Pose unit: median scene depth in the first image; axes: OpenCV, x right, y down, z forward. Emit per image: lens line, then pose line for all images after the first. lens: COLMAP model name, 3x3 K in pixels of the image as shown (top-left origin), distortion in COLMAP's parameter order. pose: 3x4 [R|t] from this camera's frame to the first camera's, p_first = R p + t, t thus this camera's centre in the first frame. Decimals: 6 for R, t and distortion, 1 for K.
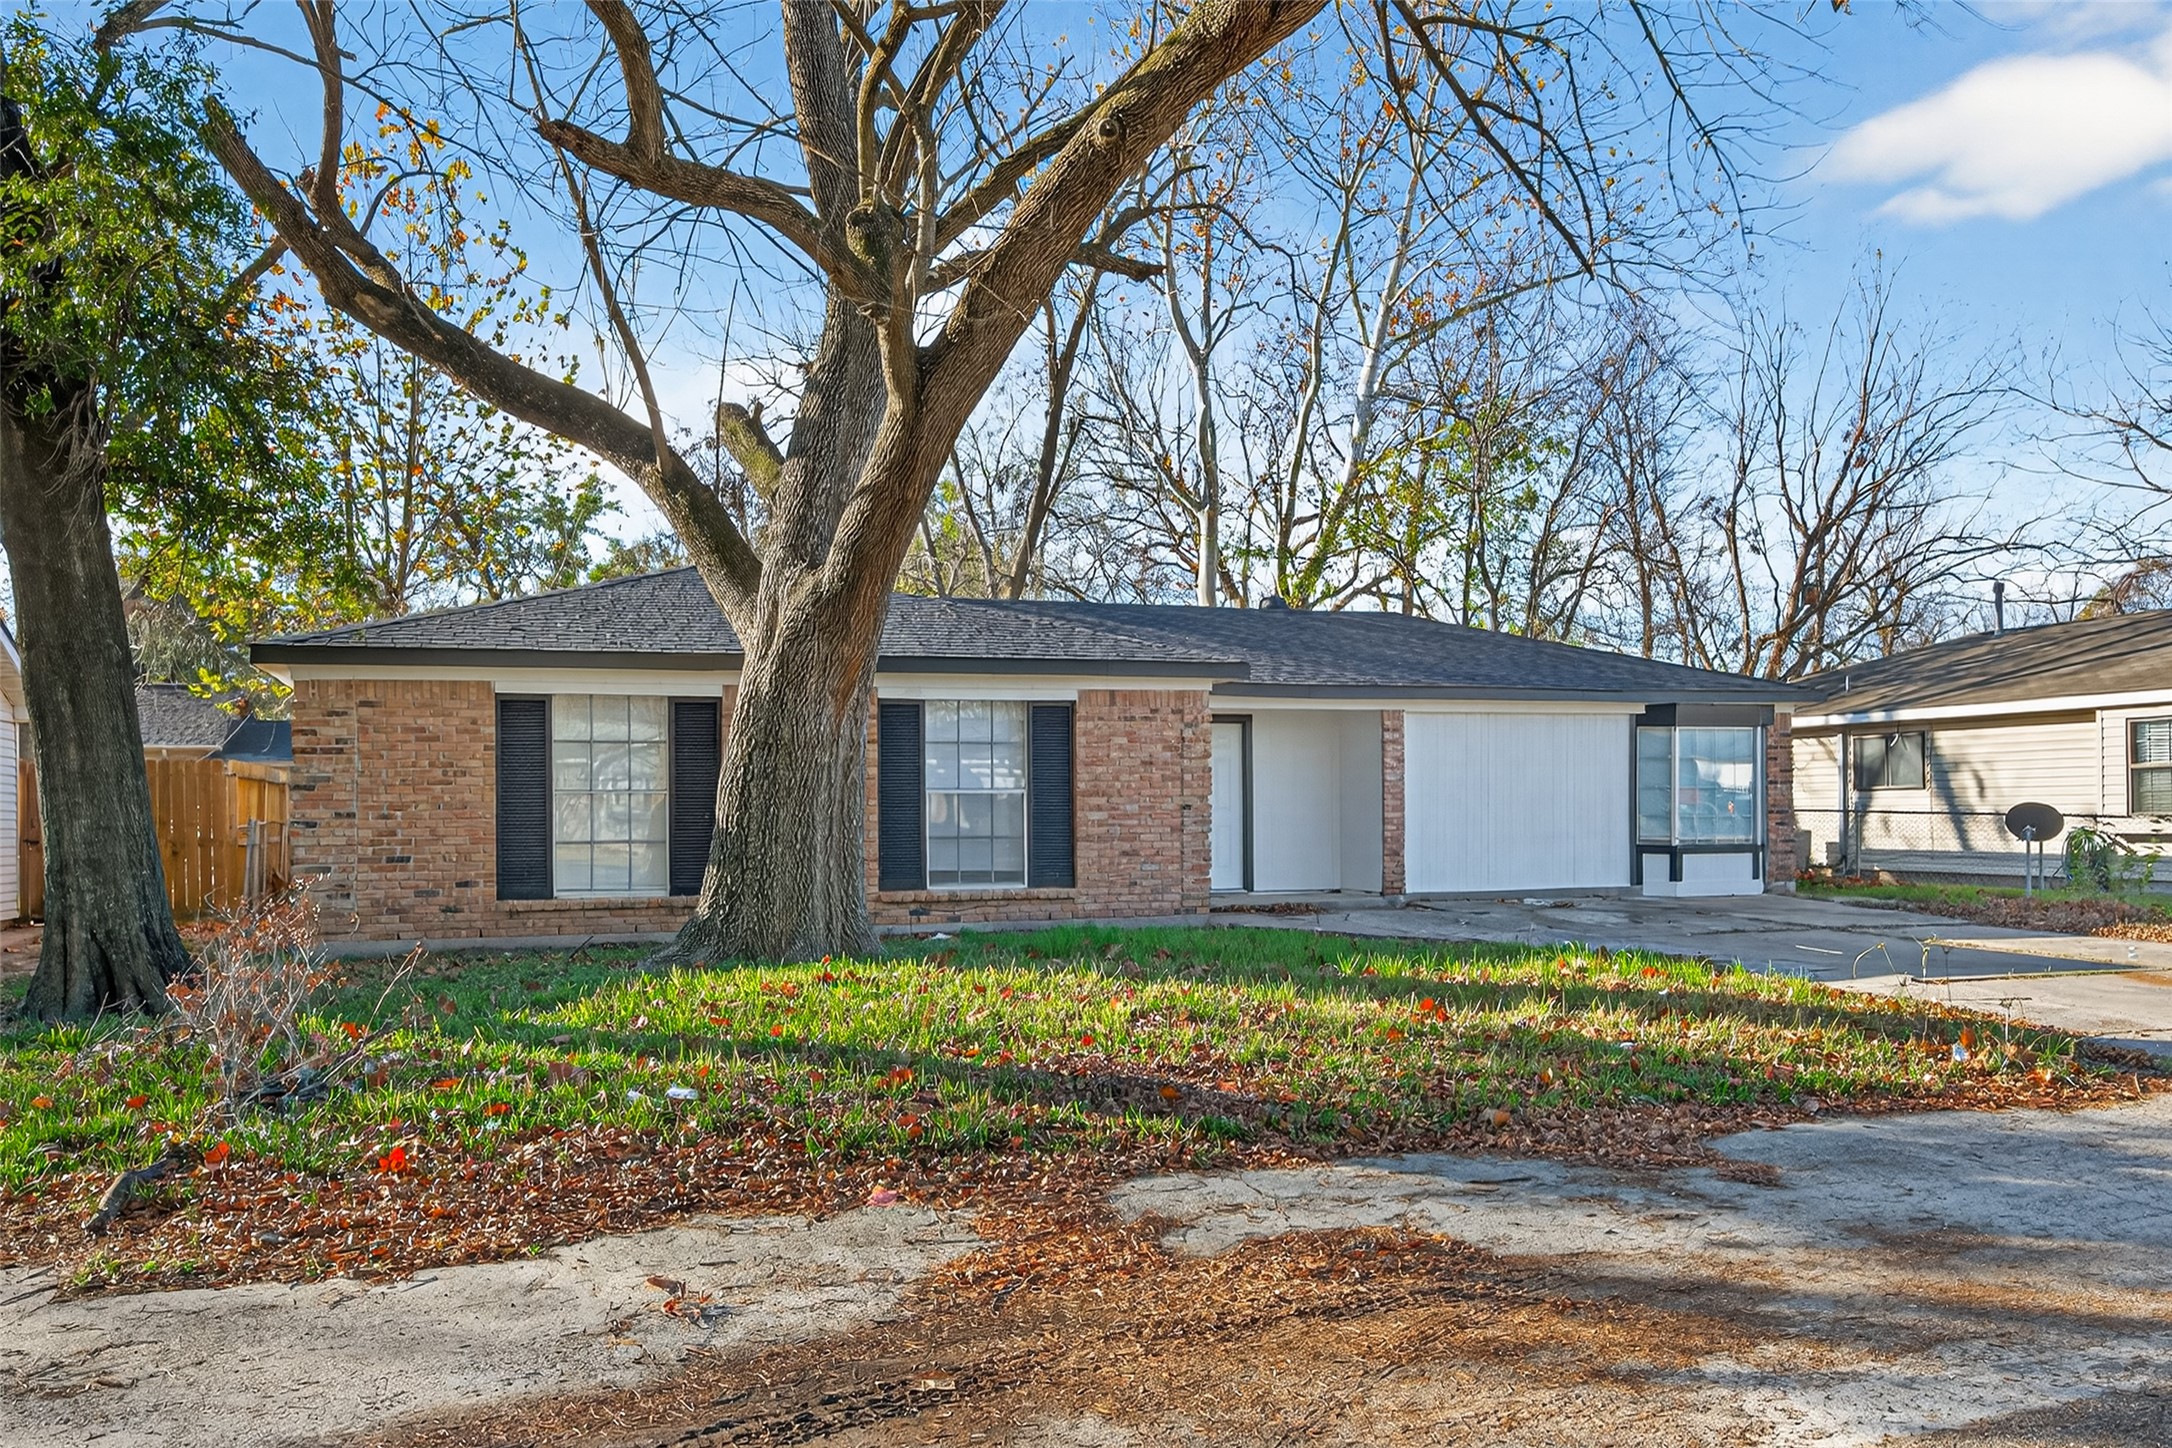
lens RADIAL K [[1691.8, 0, 1090.3], [0, 1691.8, 833.6], [0, 0, 1]] dist [-0.005285, -0.000324]
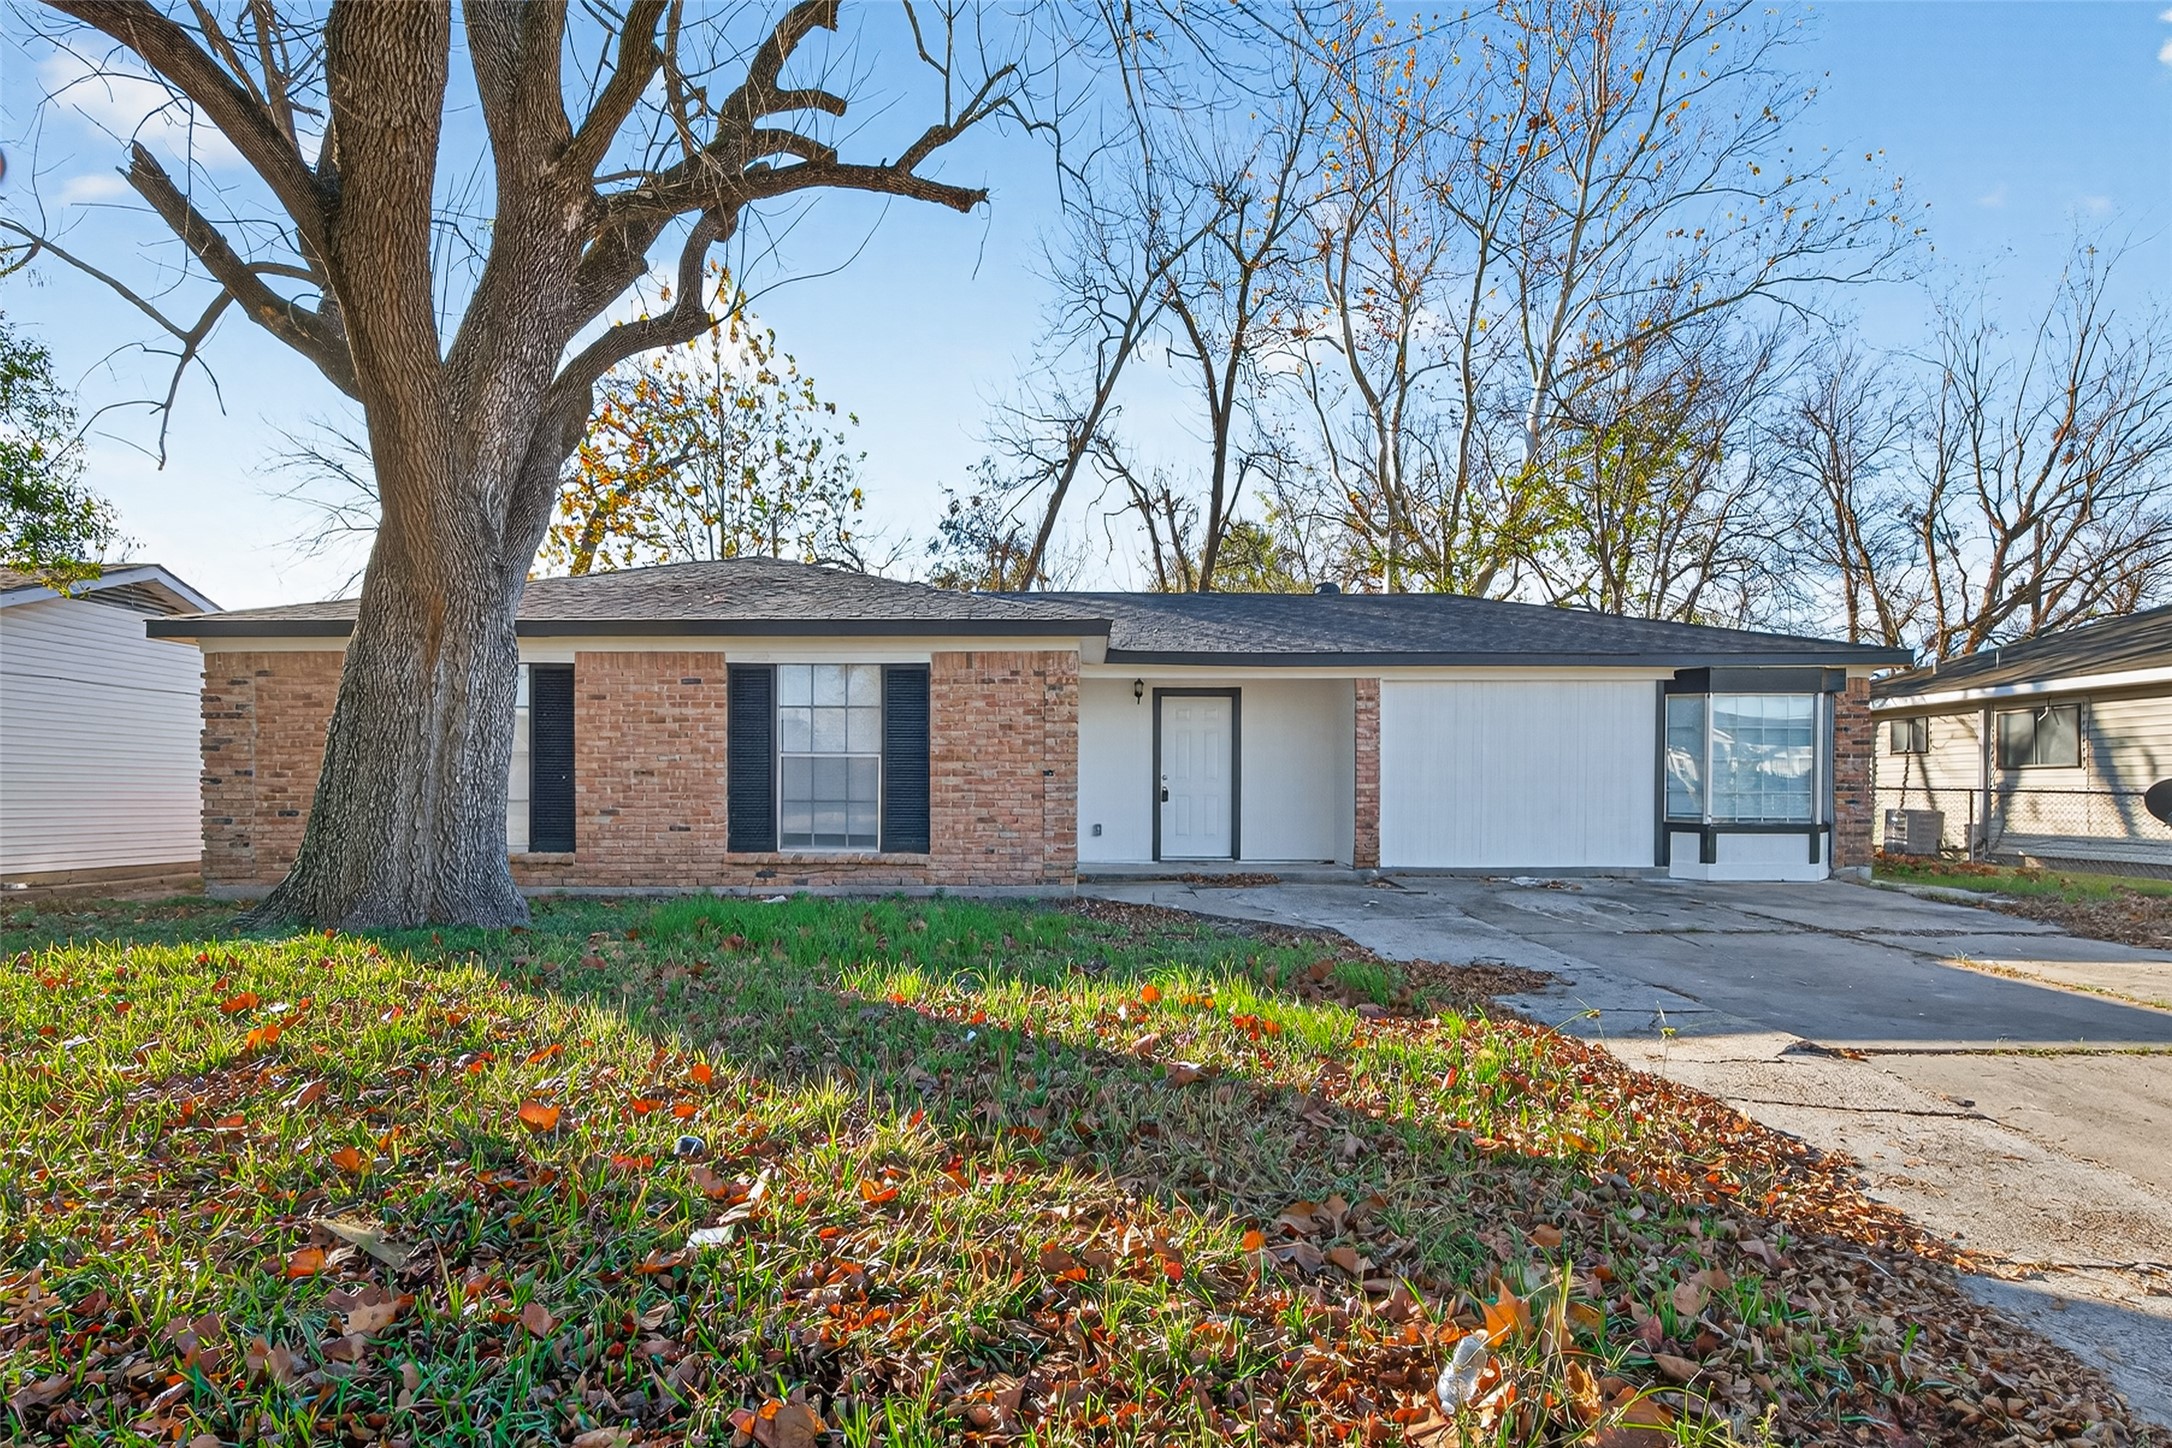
lens RADIAL K [[1129.3, 0, 1087.7], [0, 1129.3, 814.6], [0, 0, 1]] dist [-0.006843, -0.002171]
pose [[0.947074, 0.016869, -0.320571, 0.224082], [-0.014554, 0.999848, 0.009617, 0.001088], [0.320684, -0.004443, 0.947176, 0.318512]]
